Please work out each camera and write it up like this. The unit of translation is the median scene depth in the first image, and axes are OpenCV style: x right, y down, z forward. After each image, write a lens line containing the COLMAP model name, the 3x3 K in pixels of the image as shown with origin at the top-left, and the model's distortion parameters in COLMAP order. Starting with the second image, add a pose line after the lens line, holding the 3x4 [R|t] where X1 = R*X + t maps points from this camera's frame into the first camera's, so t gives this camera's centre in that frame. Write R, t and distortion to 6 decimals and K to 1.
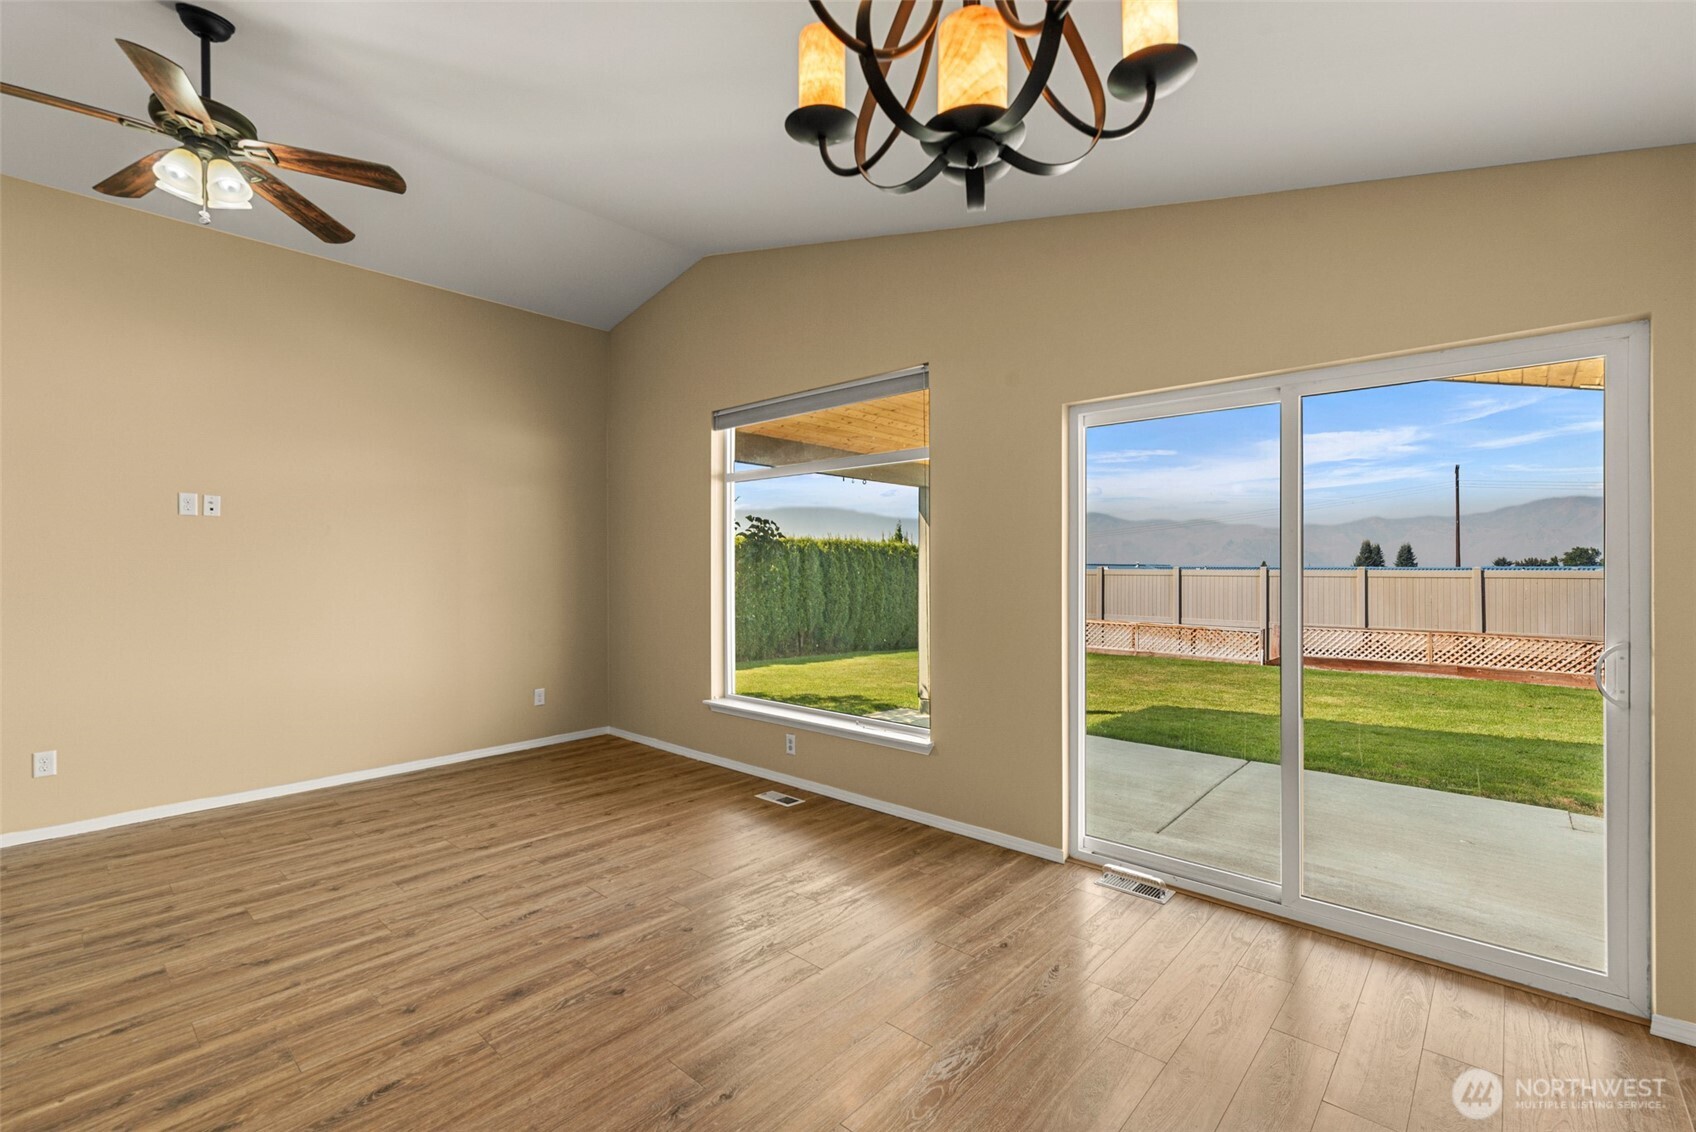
lens RADIAL K [[735.1, 0, 884.2], [0, 735.1, 558.6], [0, 0, 1]] dist [0.000841, 0.000132]
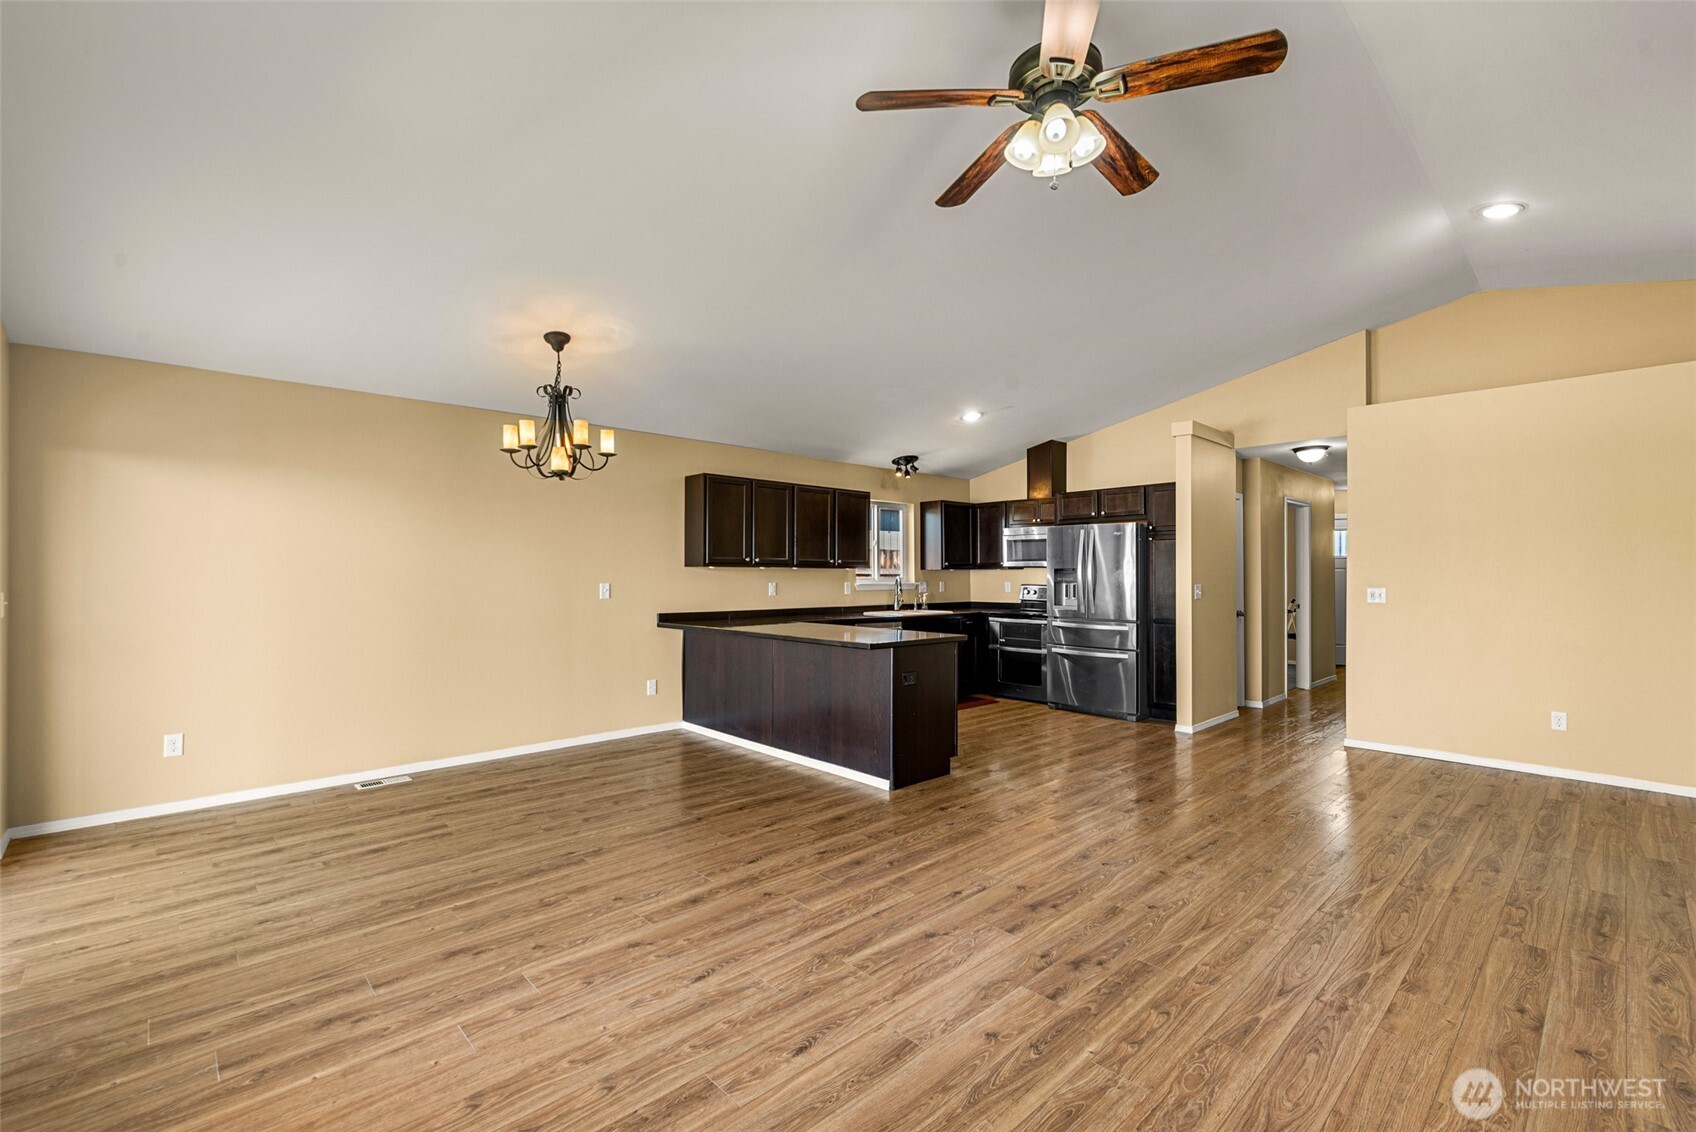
lens RADIAL K [[735.1, 0, 893.6], [0, 735.1, 571.0], [0, 0, 1]] dist [0.000841, 0.000132]
pose [[-0.997554, -0.000447, 0.069893, -0.568287], [-0.001758, 0.999824, -0.018702, 0.020081], [-0.069872, -0.018780, -0.997379, 1.378471]]
